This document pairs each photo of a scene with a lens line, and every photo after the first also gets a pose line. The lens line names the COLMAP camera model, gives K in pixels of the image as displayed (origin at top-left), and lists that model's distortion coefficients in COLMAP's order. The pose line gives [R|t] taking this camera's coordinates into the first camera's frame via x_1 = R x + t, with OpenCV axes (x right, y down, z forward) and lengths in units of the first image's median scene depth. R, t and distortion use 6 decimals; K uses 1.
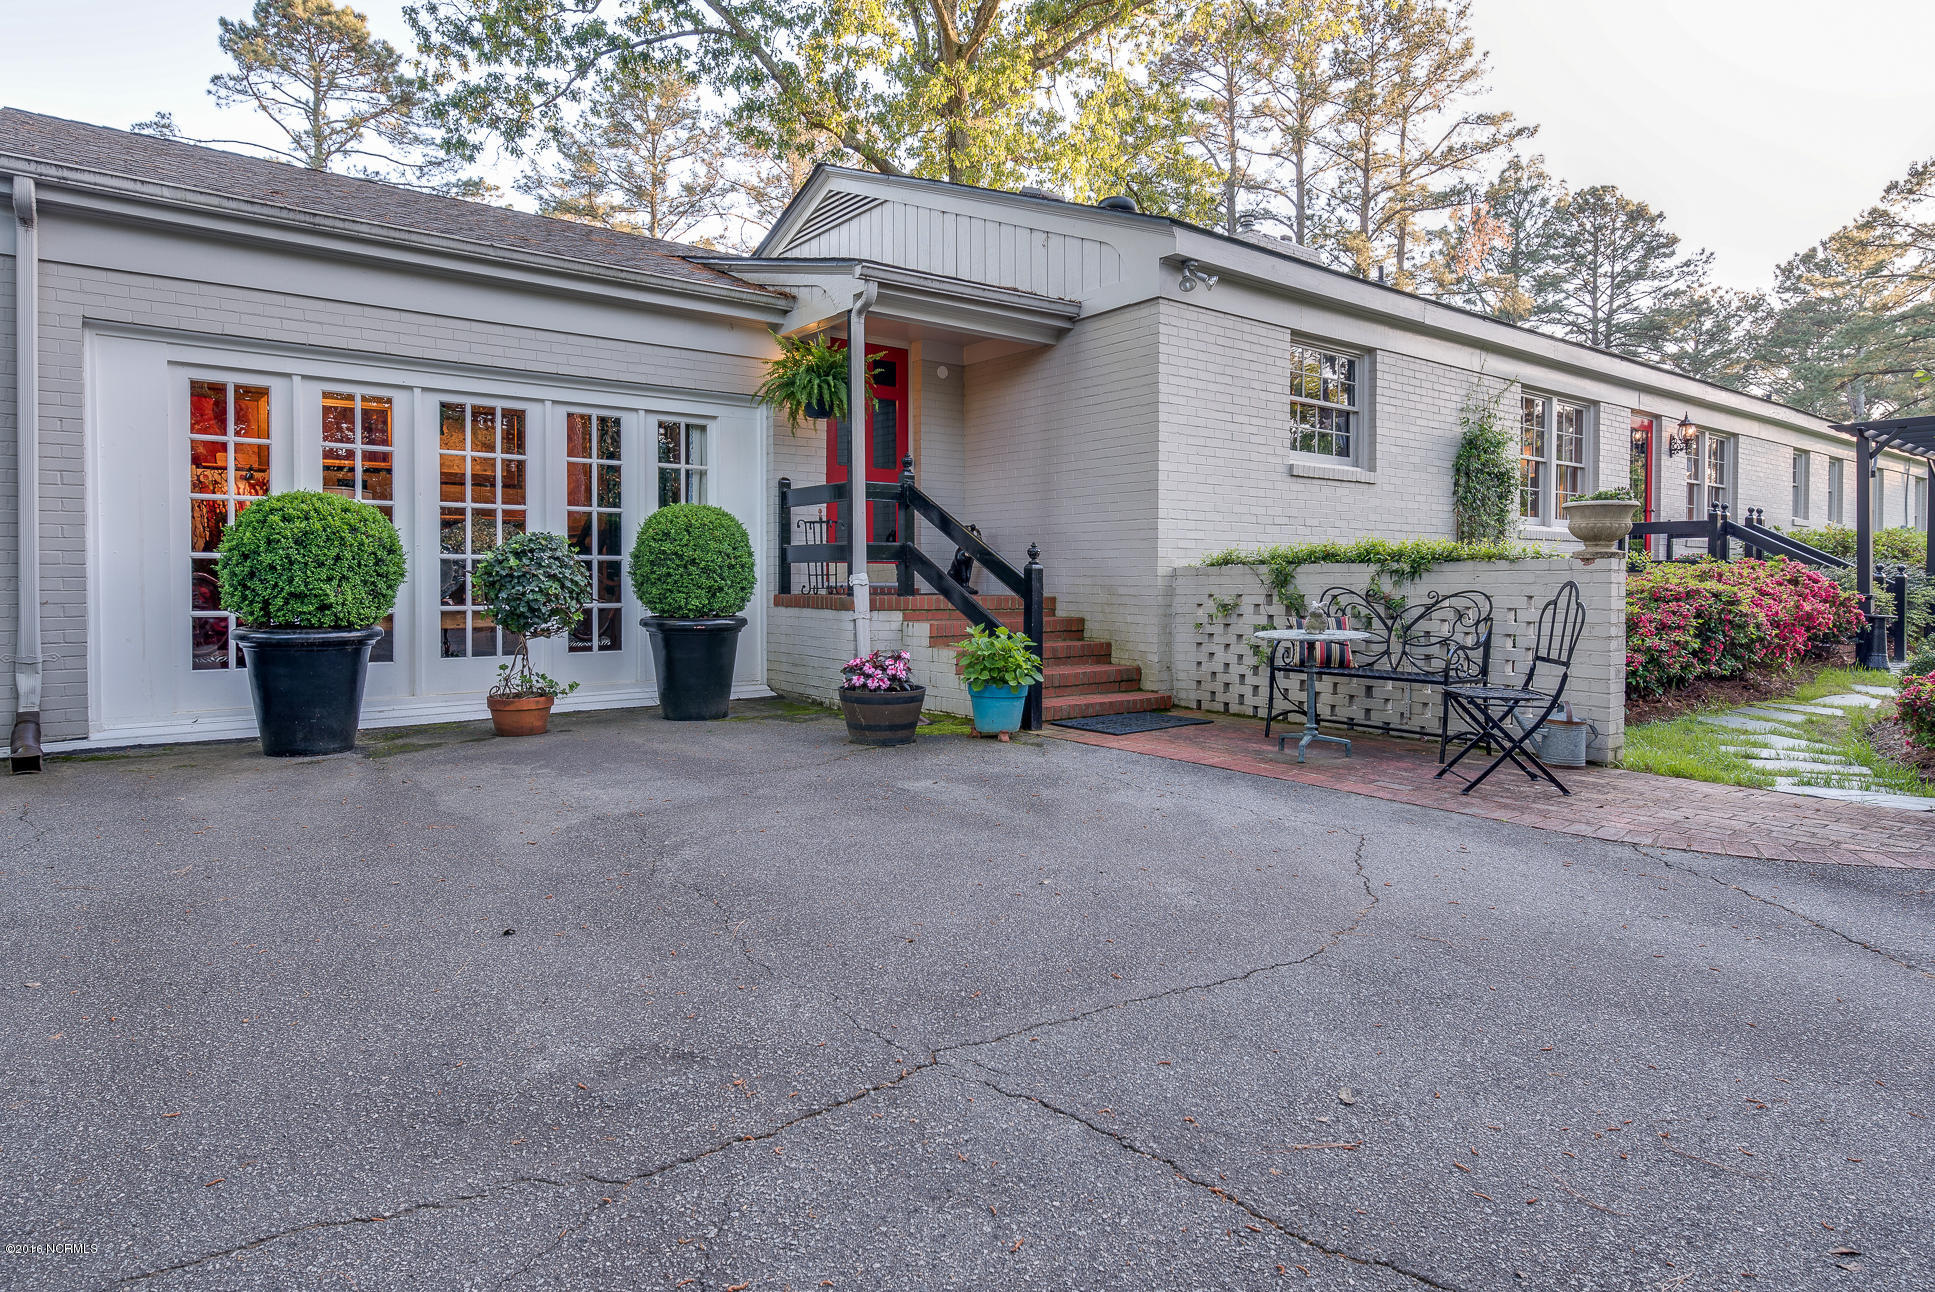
lens RADIAL K [[1100.7, 0, 1015.6], [0, 1100.7, 609.2], [0, 0, 1]] dist [0.008460, -0.007186]
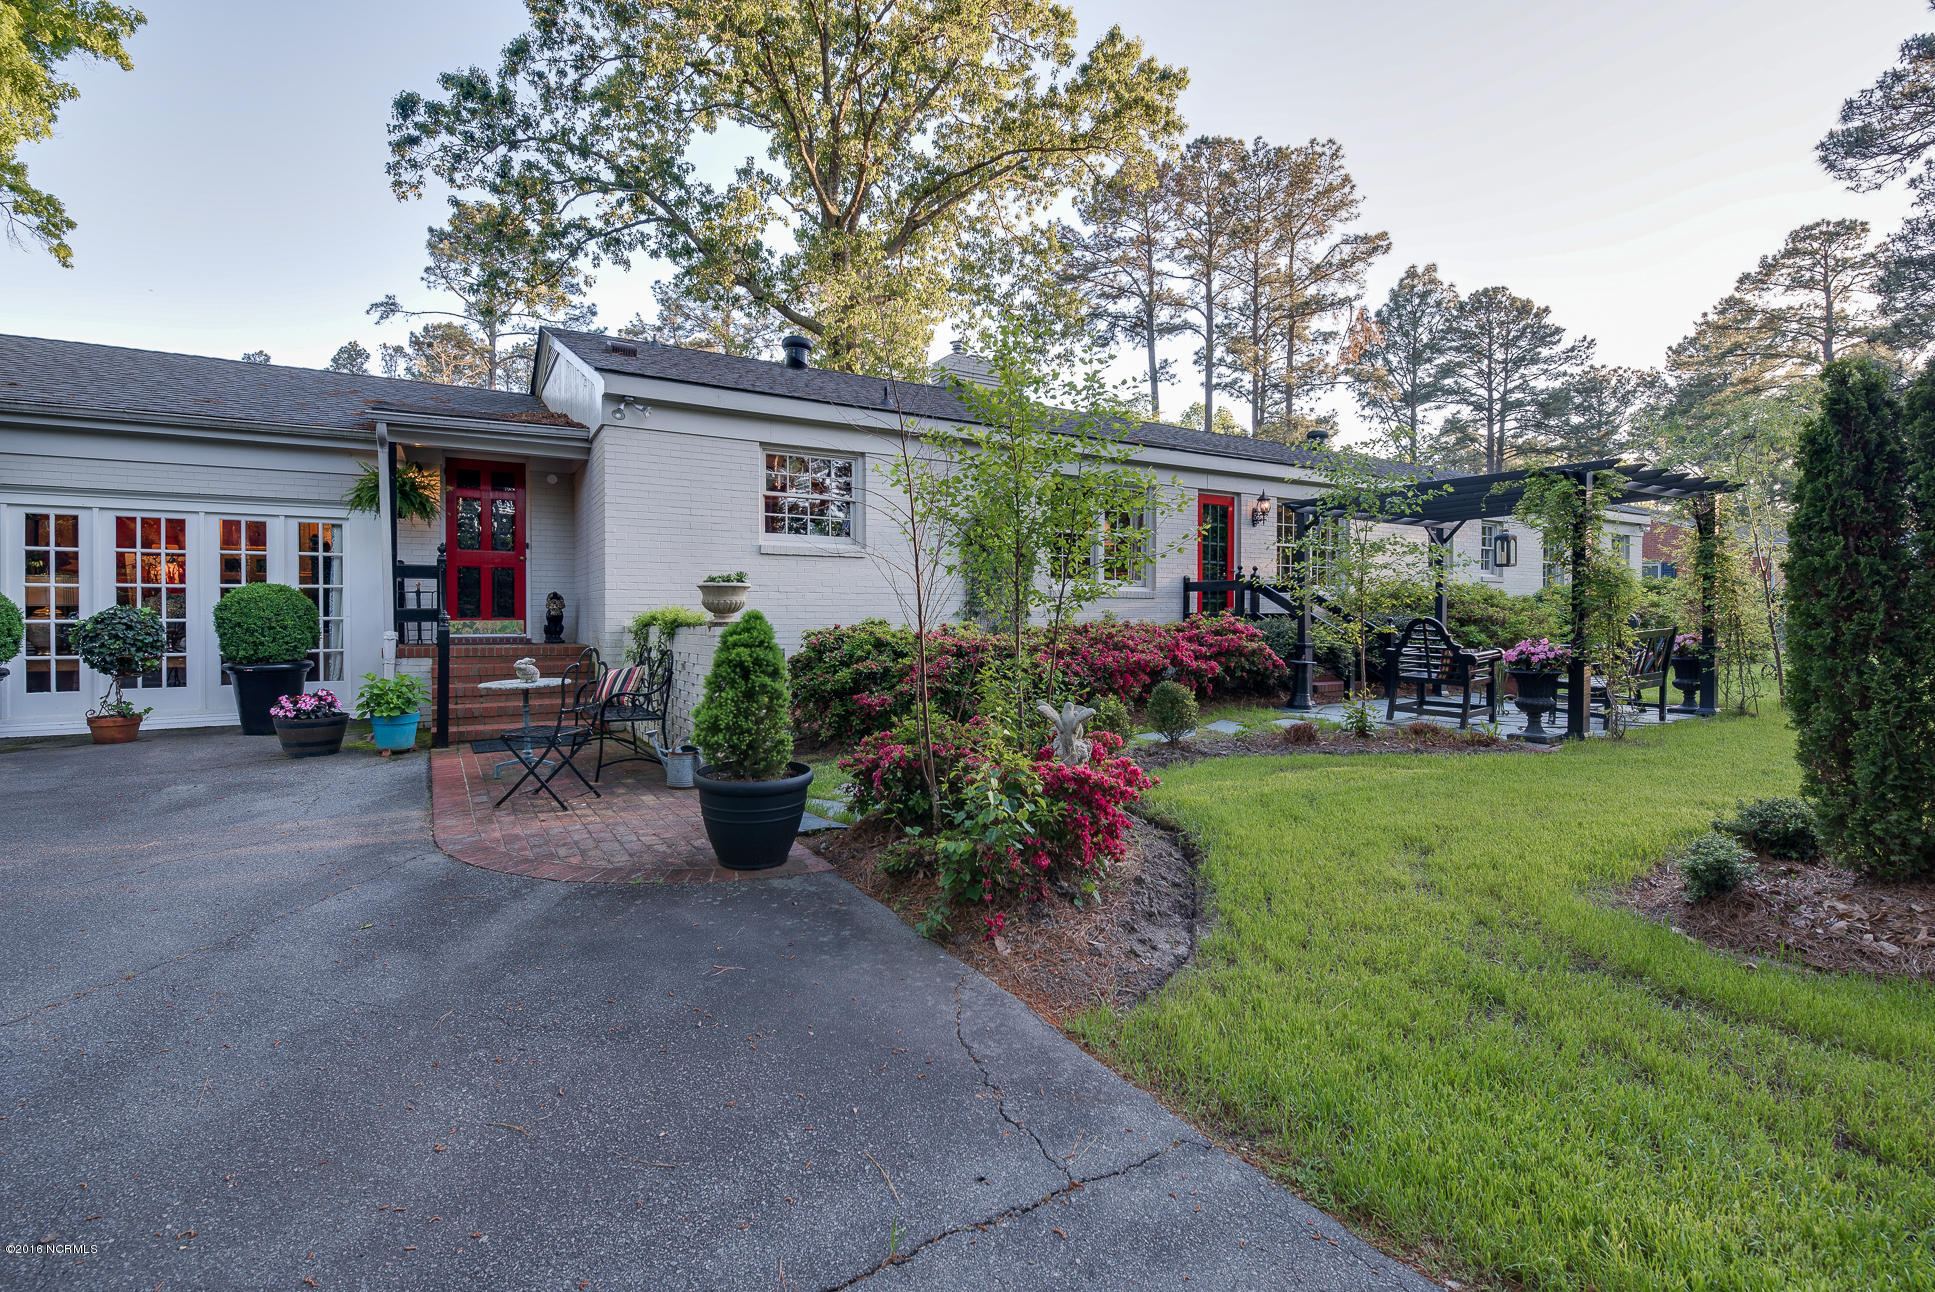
lens RADIAL K [[858.8, 0, 957.2], [0, 858.8, 634.7], [0, 0, 1]] dist [-0.007354, -0.002951]
pose [[0.989827, 0.000986, -0.142271, 0.642046], [-0.001600, 0.999990, -0.004202, -0.022123], [0.142265, 0.004387, 0.989819, 0.027507]]
